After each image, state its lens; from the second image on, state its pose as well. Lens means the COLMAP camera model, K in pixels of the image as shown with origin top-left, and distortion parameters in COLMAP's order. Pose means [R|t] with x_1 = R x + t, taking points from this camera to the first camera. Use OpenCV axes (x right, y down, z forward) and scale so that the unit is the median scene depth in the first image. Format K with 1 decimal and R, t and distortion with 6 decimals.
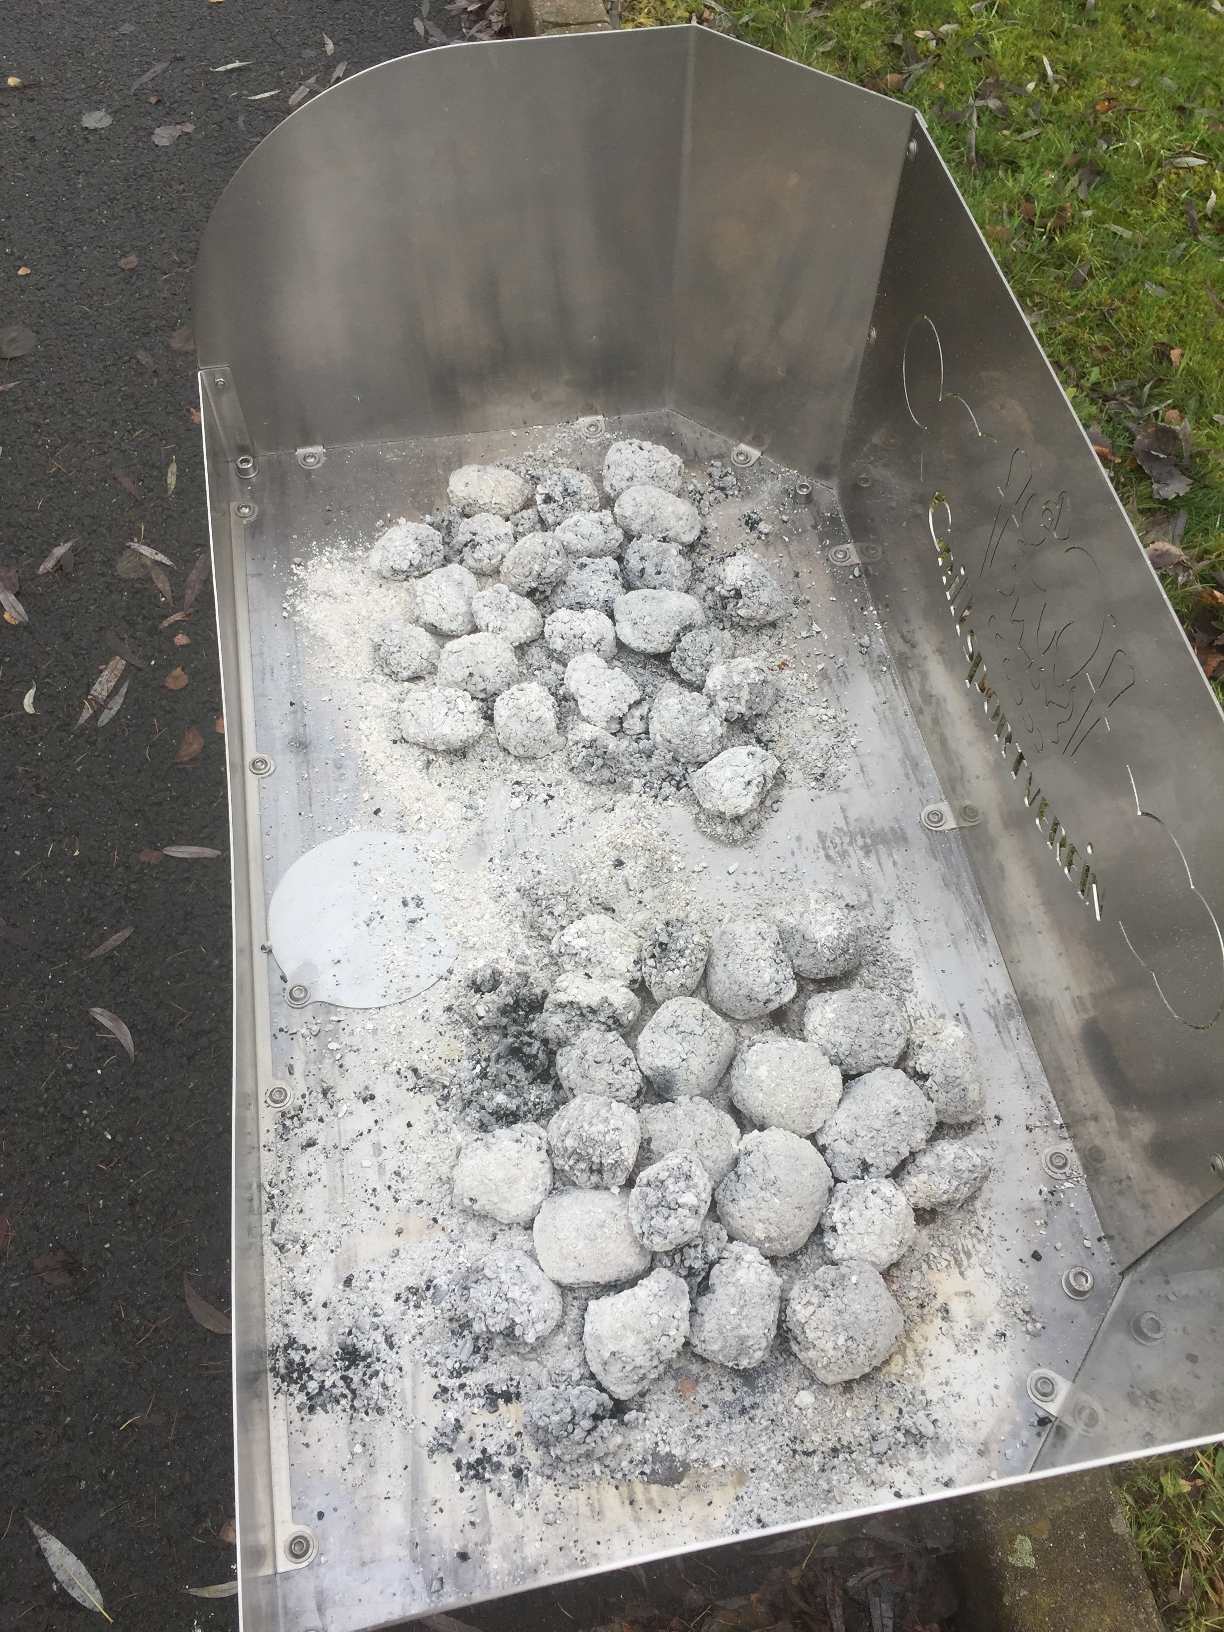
lens RADIAL K [[1382.2, 0, 612.0], [0, 1382.2, 816.0], [0, 0, 1]] dist [0.067369, -0.083040]
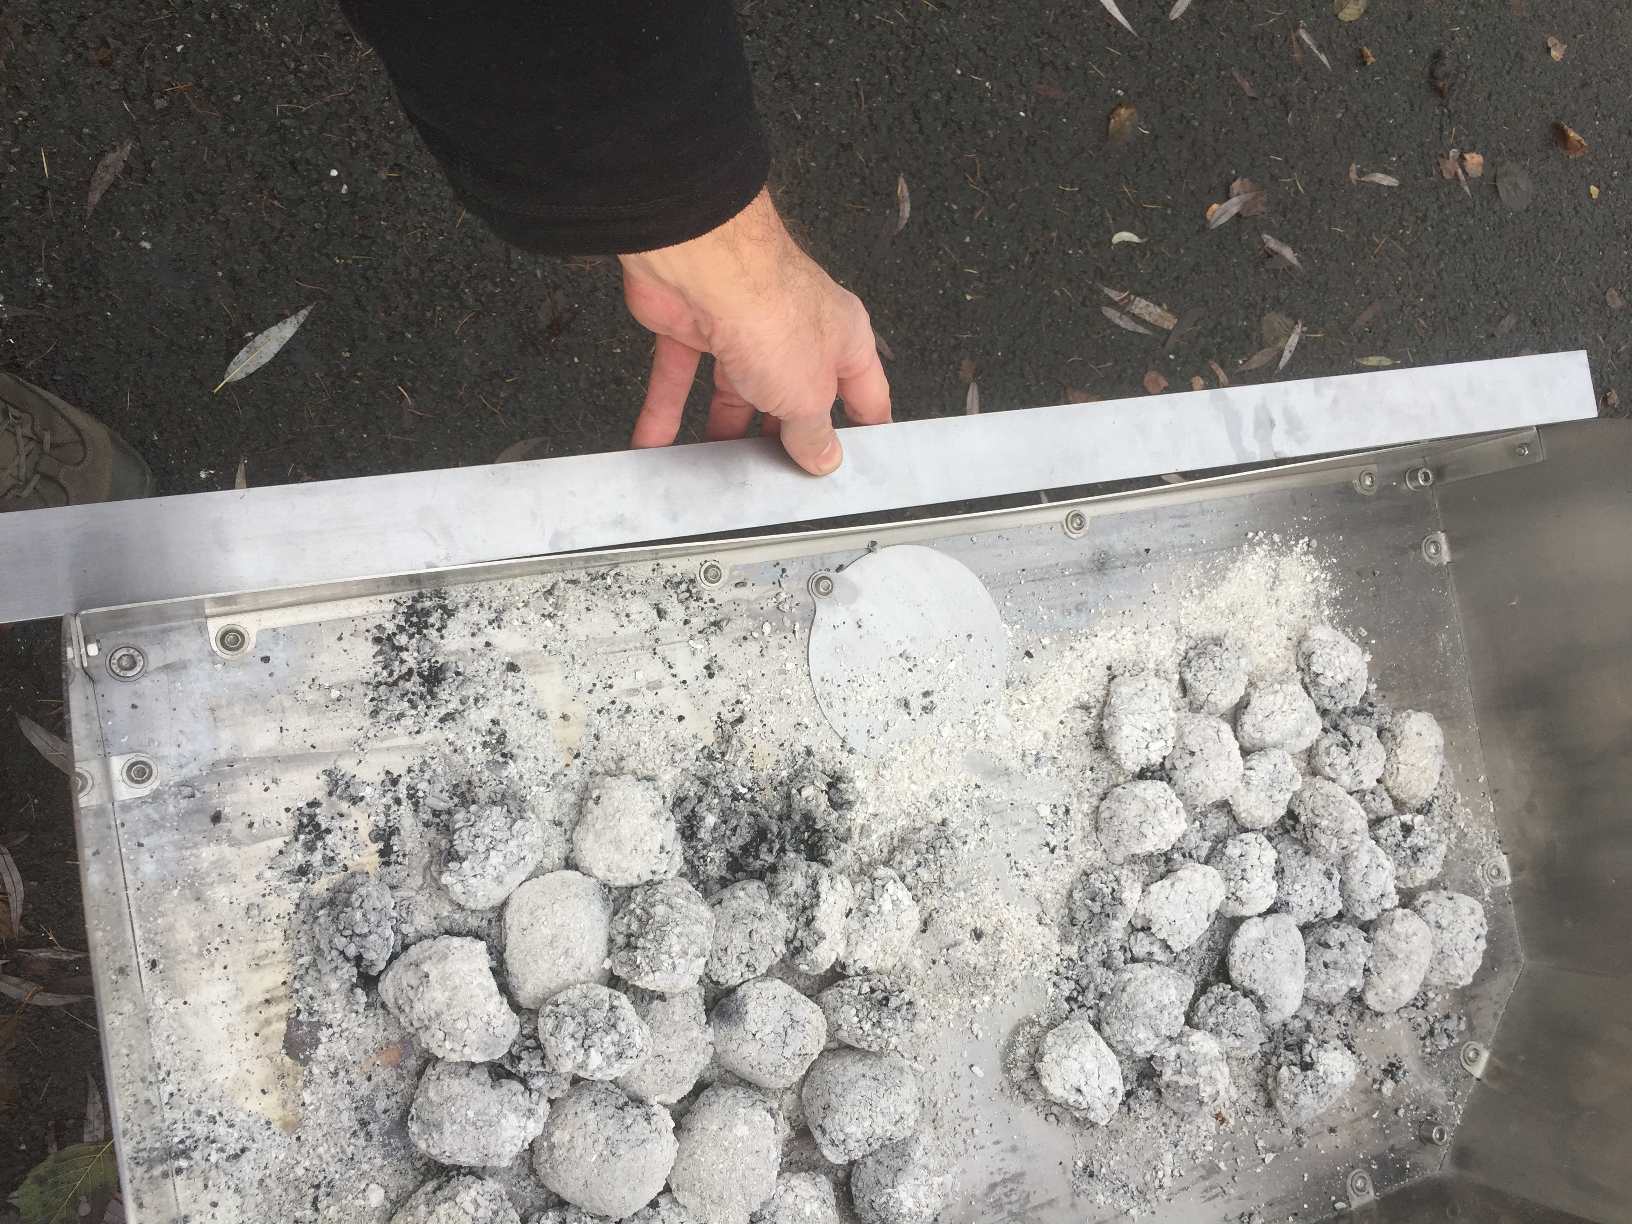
lens RADIAL K [[1382.2, 0, 816.0], [0, 1382.2, 612.0], [0, 0, 1]] dist [0.067369, -0.083040]
pose [[0.015214, 0.992611, -0.120383, -0.101727], [-0.989796, 0.032011, 0.138848, 0.008509], [0.141676, 0.117042, 0.982970, 0.116876]]
